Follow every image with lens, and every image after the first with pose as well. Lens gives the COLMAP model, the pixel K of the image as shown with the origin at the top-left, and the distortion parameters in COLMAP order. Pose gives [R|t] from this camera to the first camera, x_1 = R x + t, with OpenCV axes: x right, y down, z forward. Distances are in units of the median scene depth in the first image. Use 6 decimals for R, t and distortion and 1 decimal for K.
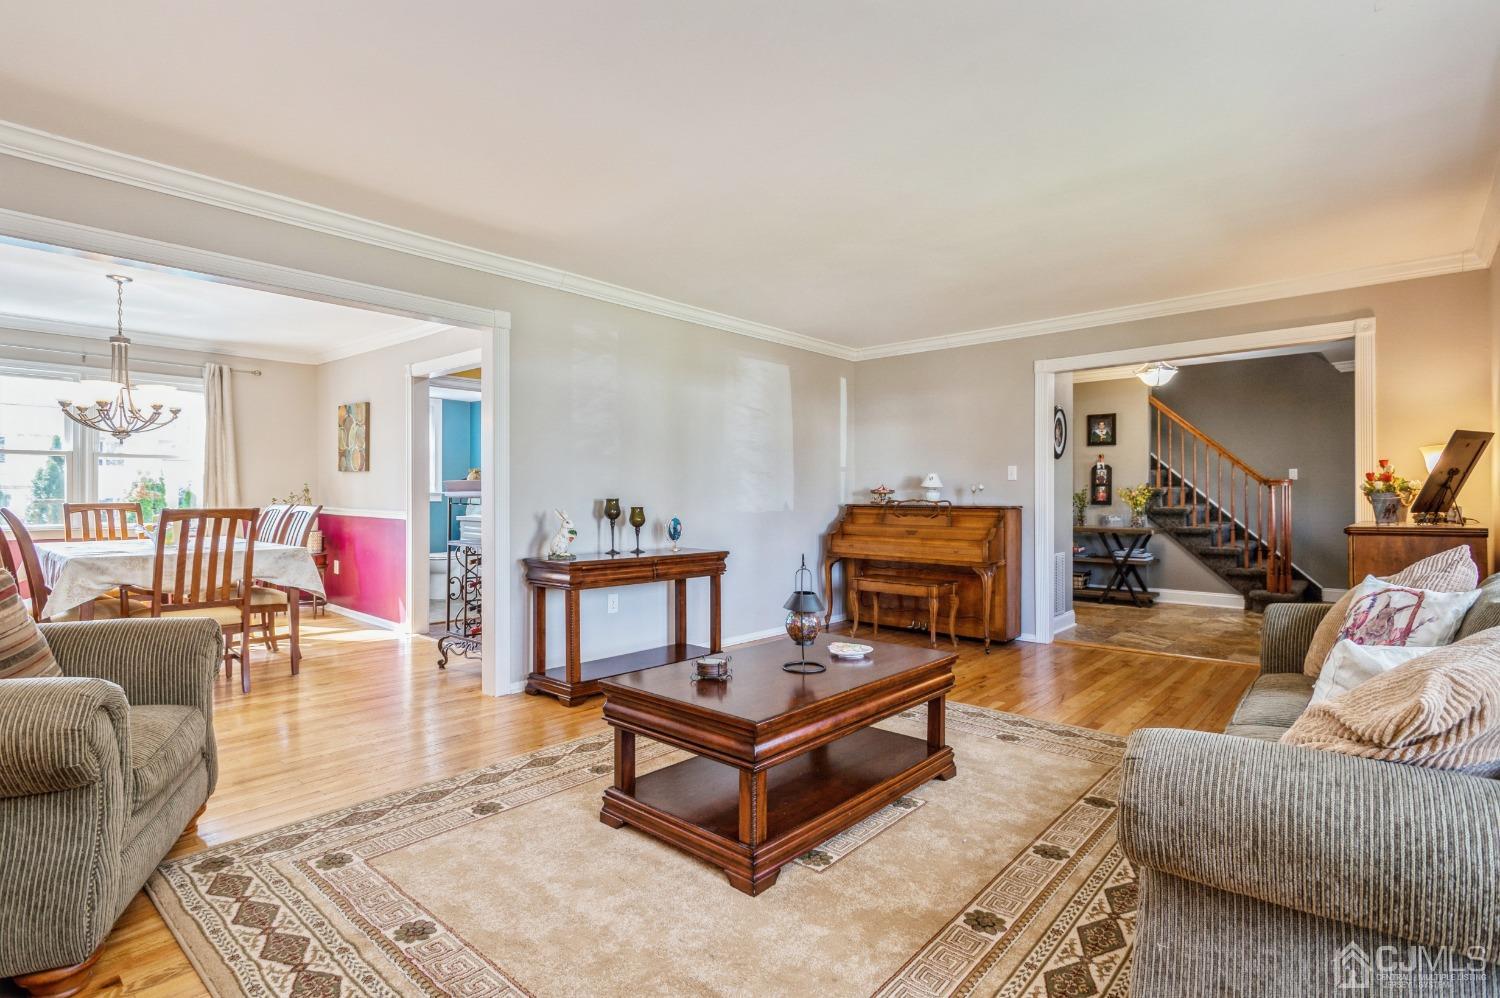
lens RADIAL K [[740.7, 0, 748.6], [0, 740.7, 495.4], [0, 0, 1]] dist [0.002989, -0.000092]
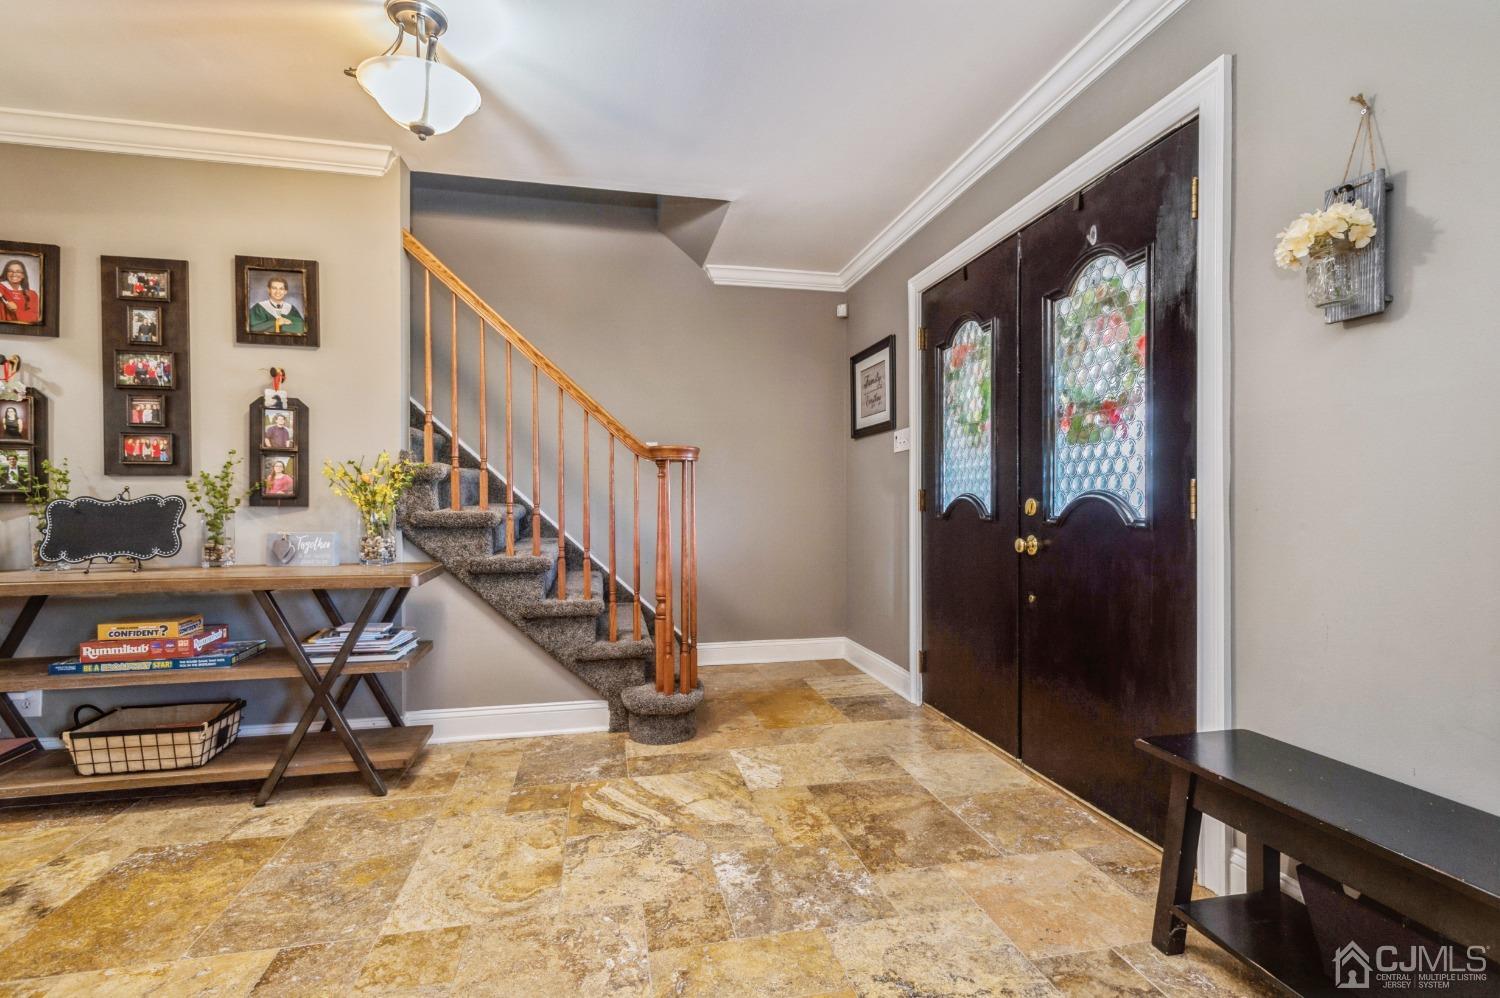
lens RADIAL K [[698.0, 0, 743.9], [0, 698.0, 497.7], [0, 0, 1]] dist [0.009732, -0.001461]
pose [[0.592004, -0.002038, 0.805933, 0.352597], [0.002145, 0.999997, 0.000954, 0.008733], [-0.805932, 0.001164, 0.592007, 0.645291]]
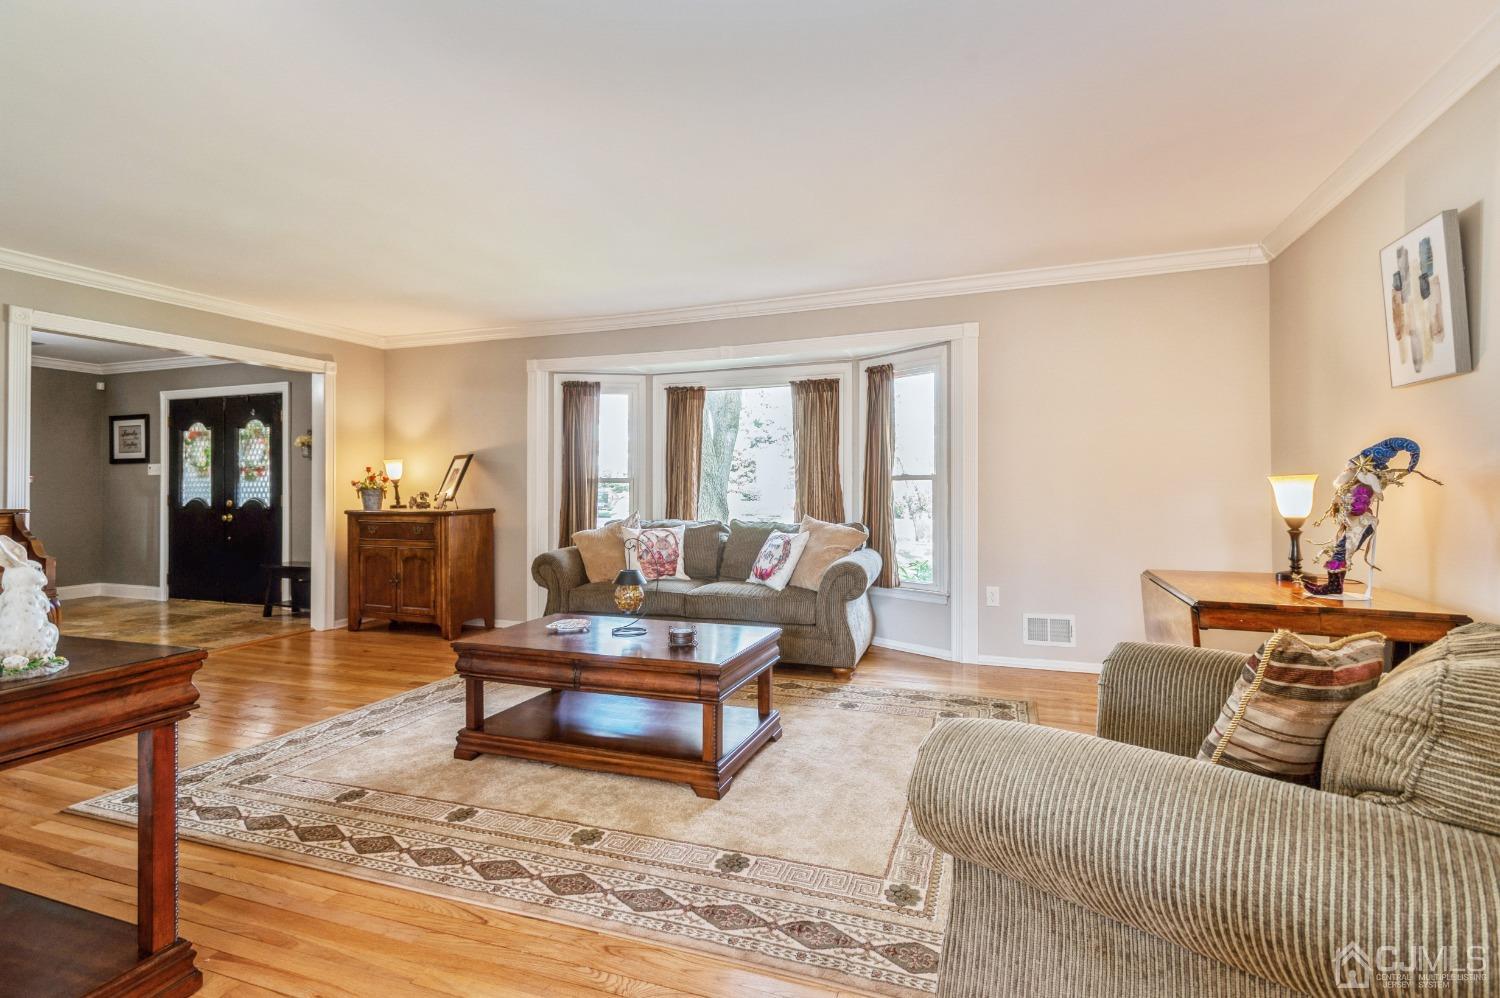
lens RADIAL K [[698.0, 0, 750.1], [0, 698.0, 500.2], [0, 0, 1]] dist [0.009732, -0.001461]
pose [[-0.367050, -0.008167, 0.930165, -0.380019], [-0.003961, 0.999966, 0.007217, 0.000765], [-0.930193, -0.001036, -0.367070, 0.440888]]
